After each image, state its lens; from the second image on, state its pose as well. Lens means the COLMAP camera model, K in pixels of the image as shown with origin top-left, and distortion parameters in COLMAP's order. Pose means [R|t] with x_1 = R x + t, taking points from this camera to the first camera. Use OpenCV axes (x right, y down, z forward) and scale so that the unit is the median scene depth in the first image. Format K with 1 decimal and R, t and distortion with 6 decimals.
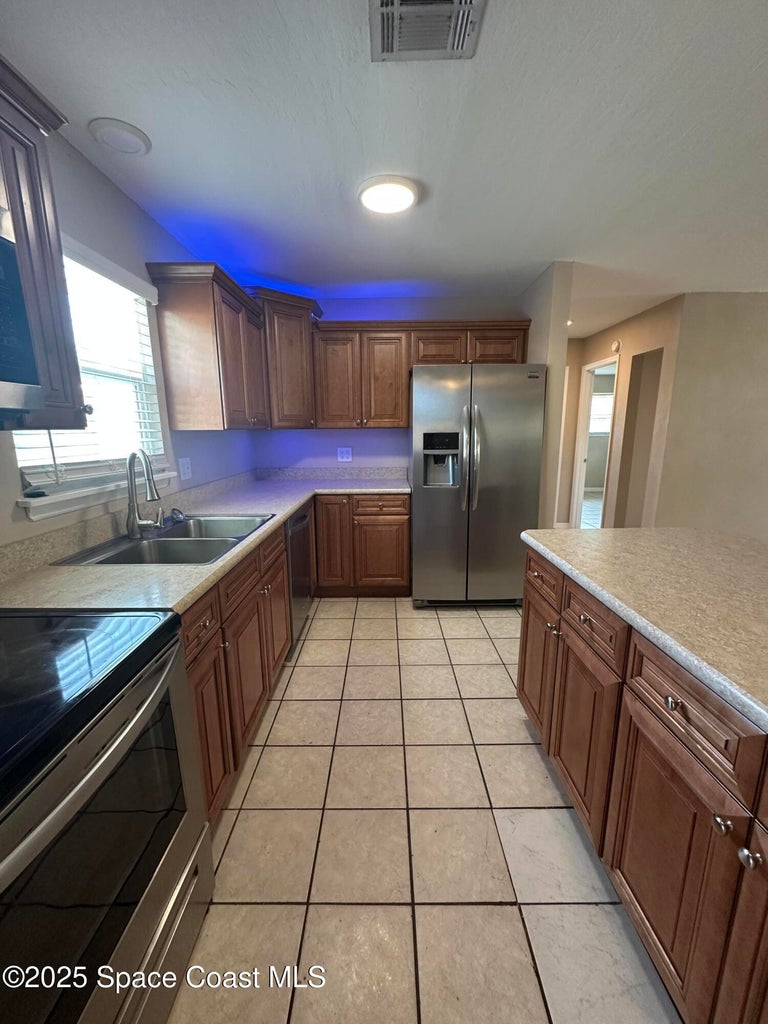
lens RADIAL K [[408.0, 0, 383.8], [0, 408.0, 513.0], [0, 0, 1]] dist [-0.004325, -0.000211]
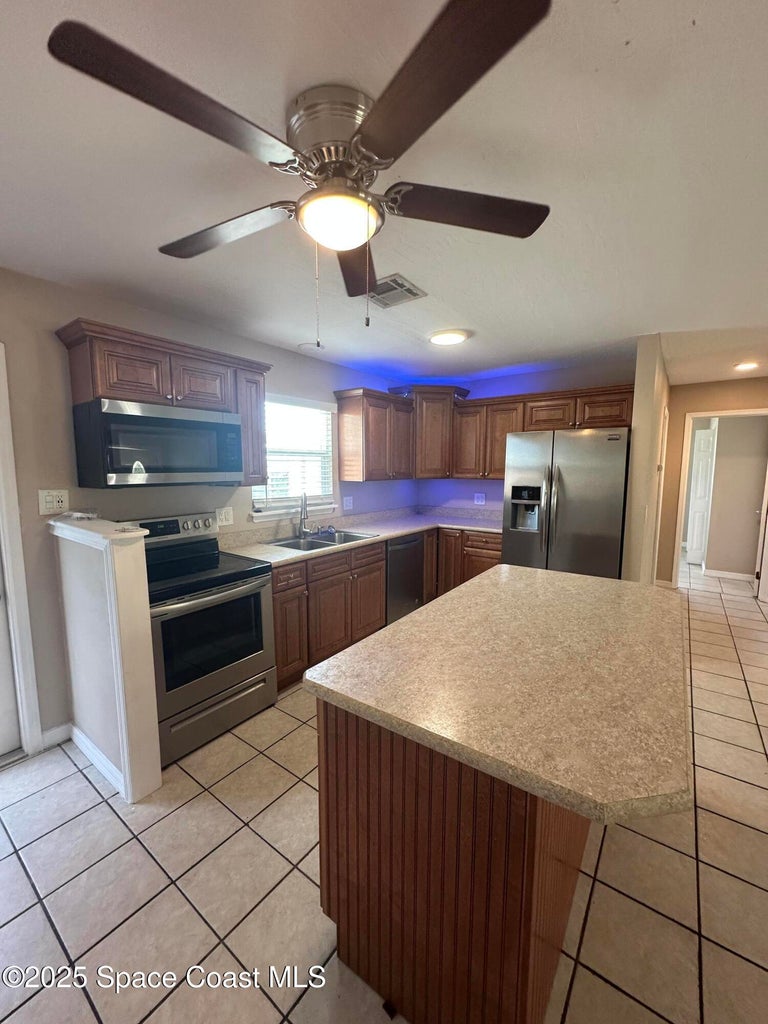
lens RADIAL K [[408.0, 0, 381.9], [0, 408.0, 513.4], [0, 0, 1]] dist [-0.004325, -0.000211]
pose [[0.810454, 0.073023, -0.581234, 0.512015], [-0.123590, 0.991181, -0.047804, -0.004694], [0.572617, 0.110578, 0.812331, -0.228176]]
